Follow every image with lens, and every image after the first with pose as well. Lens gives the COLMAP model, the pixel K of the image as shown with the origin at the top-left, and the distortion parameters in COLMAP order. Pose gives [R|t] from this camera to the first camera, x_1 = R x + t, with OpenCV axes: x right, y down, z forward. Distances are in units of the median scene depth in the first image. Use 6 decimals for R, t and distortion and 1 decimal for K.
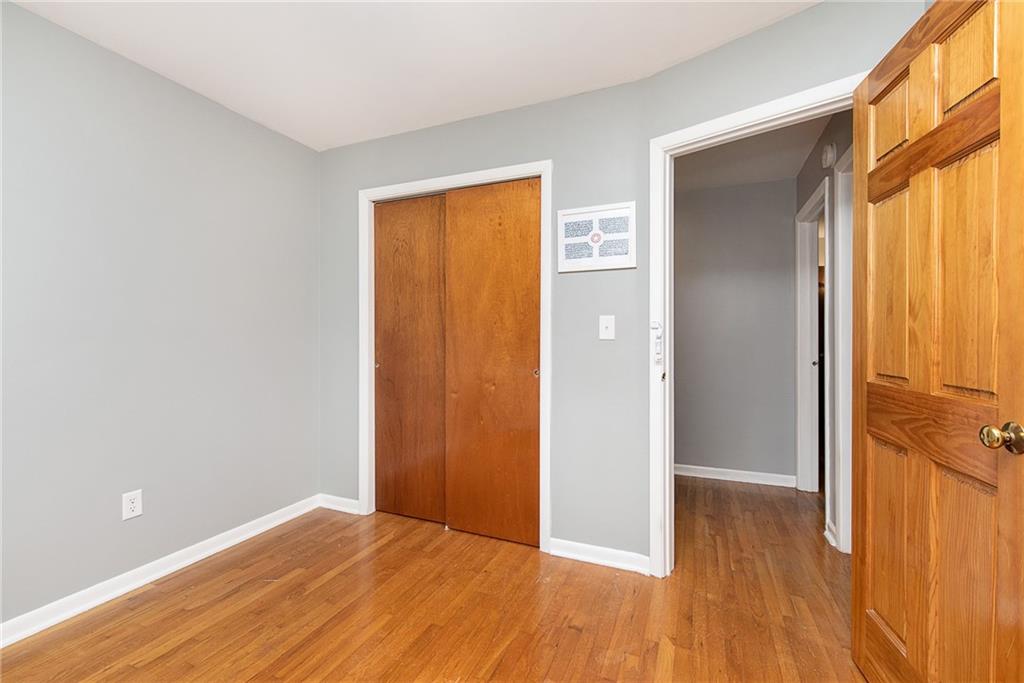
lens RADIAL K [[441.2, 0, 510.8], [0, 441.2, 344.6], [0, 0, 1]] dist [-0.000566, -0.000375]
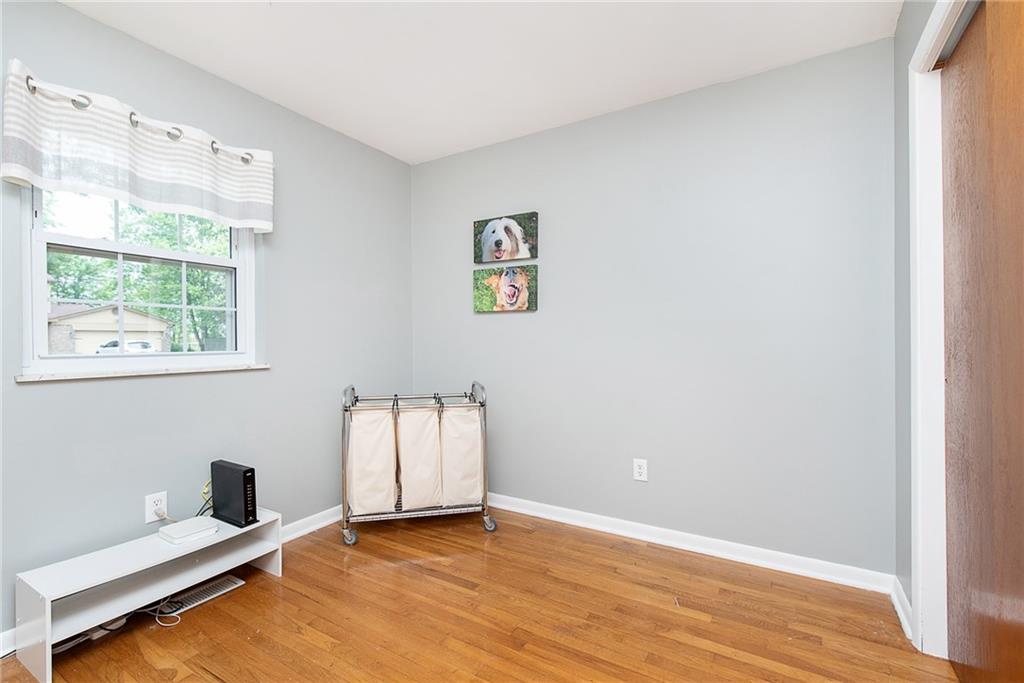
lens RADIAL K [[441.2, 0, 511.8], [0, 441.2, 340.6], [0, 0, 1]] dist [-0.000566, -0.000375]
pose [[-0.155107, 0.002955, -0.987893, 0.395783], [0.007260, 0.999972, 0.001851, -0.001603], [0.987871, -0.006885, -0.155124, 0.817048]]
